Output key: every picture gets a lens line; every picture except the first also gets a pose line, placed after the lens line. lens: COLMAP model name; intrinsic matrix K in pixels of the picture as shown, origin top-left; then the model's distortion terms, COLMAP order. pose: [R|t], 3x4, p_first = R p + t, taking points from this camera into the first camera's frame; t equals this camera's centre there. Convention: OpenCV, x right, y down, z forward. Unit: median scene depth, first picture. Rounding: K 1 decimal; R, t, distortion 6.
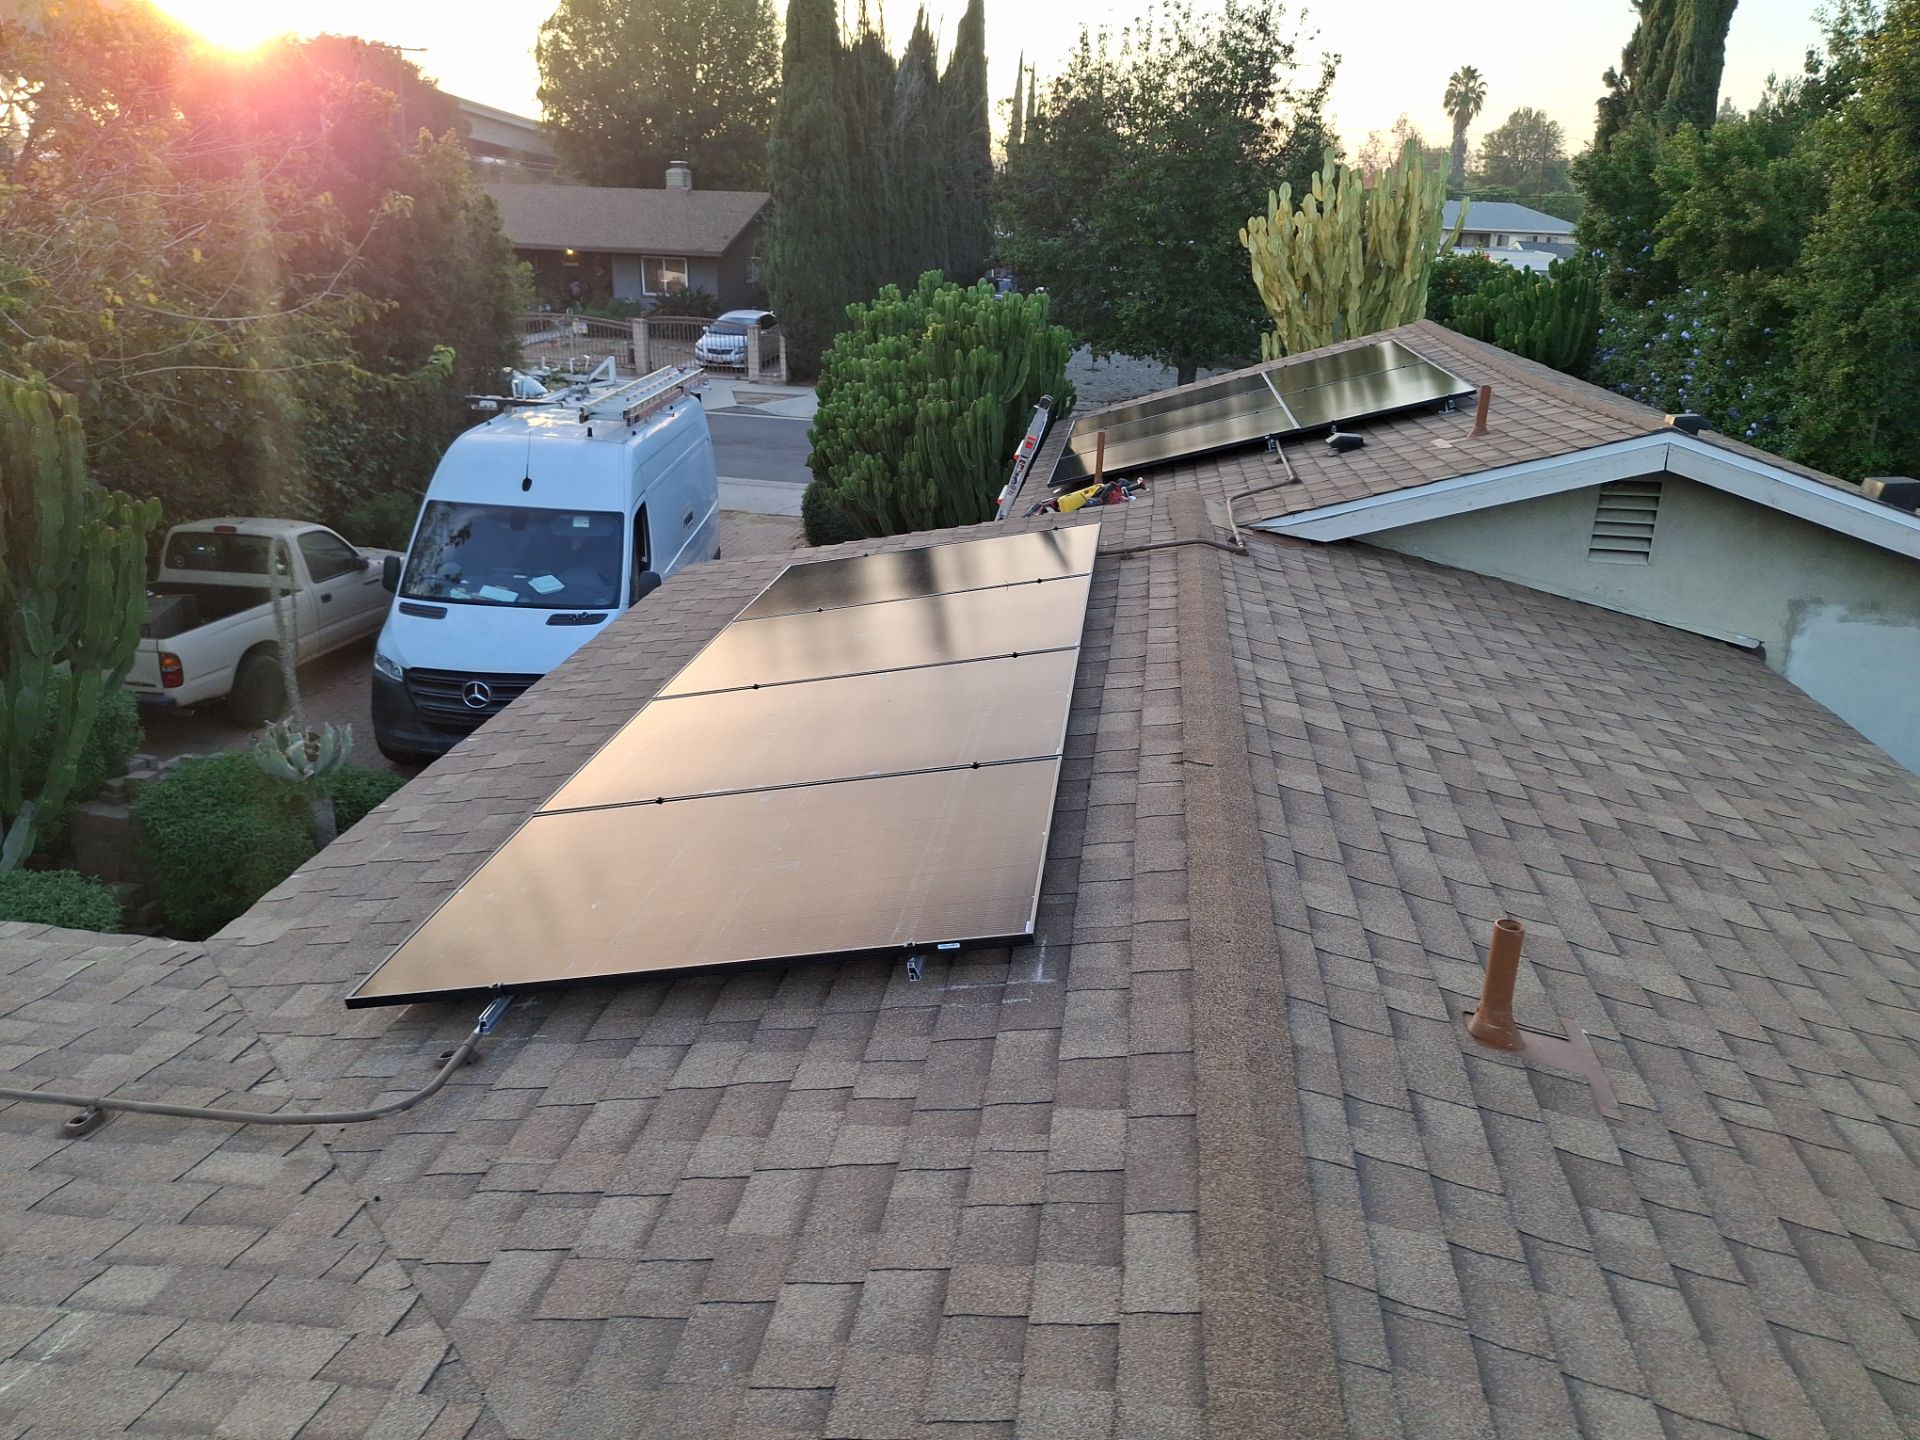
lens RADIAL K [[1406.0, 0, 967.3], [0, 1406.0, 694.1], [0, 0, 1]] dist [0.114149, -0.194095]
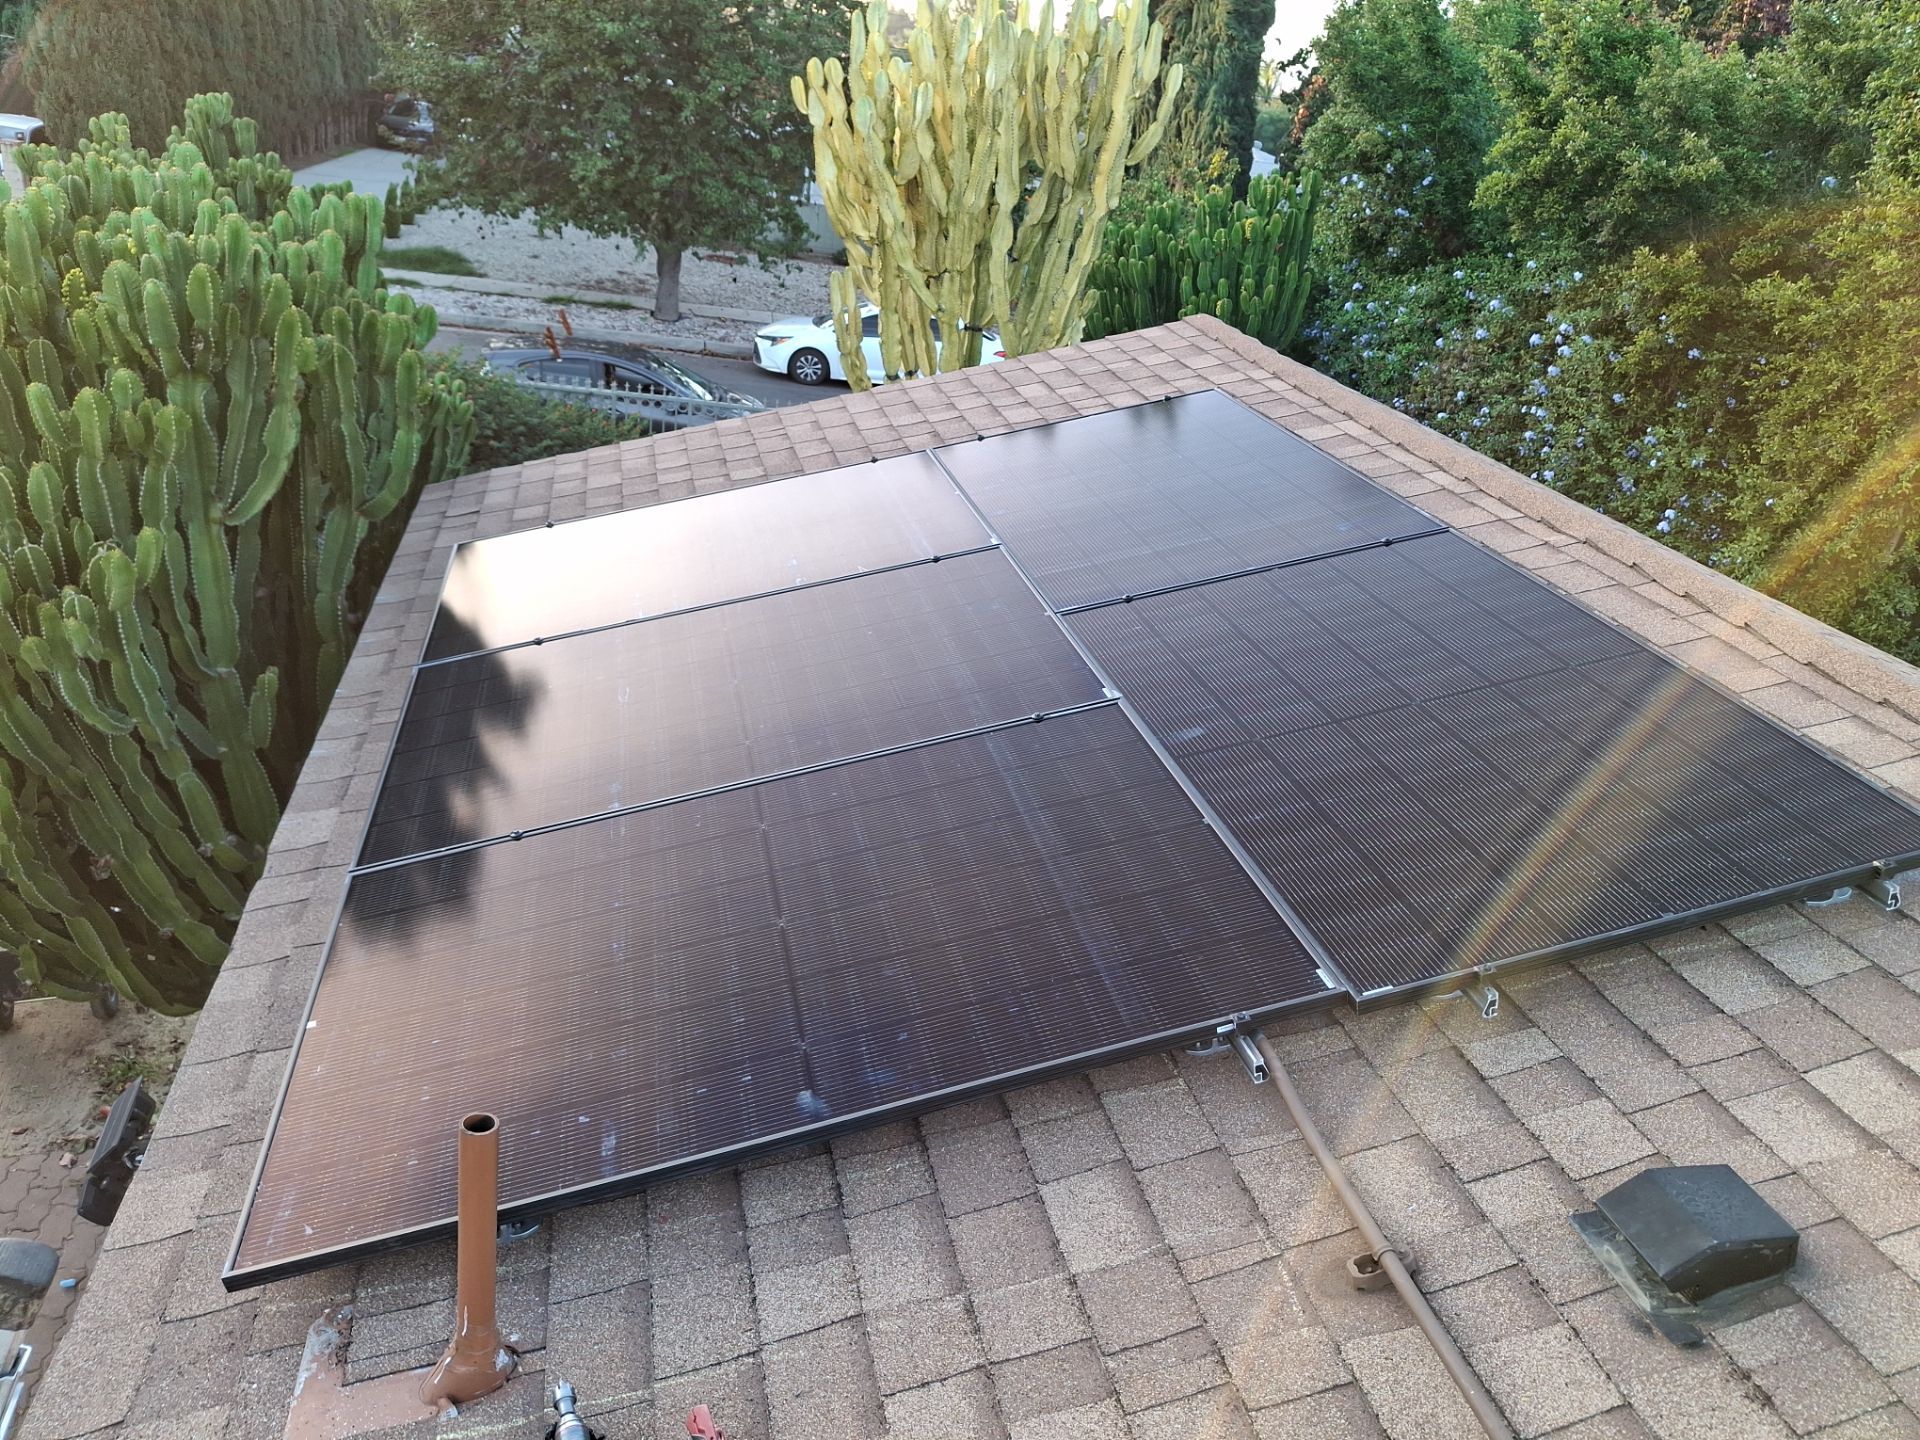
lens RADIAL K [[1478.7, 0, 962.7], [0, 1478.7, 691.6], [0, 0, 1]] dist [0.004222, 0.002377]
pose [[0.938045, -0.039346, 0.344272, 0.025766], [0.010585, 0.996322, 0.085028, -0.073462], [-0.346351, -0.076116, 0.935012, 0.225094]]
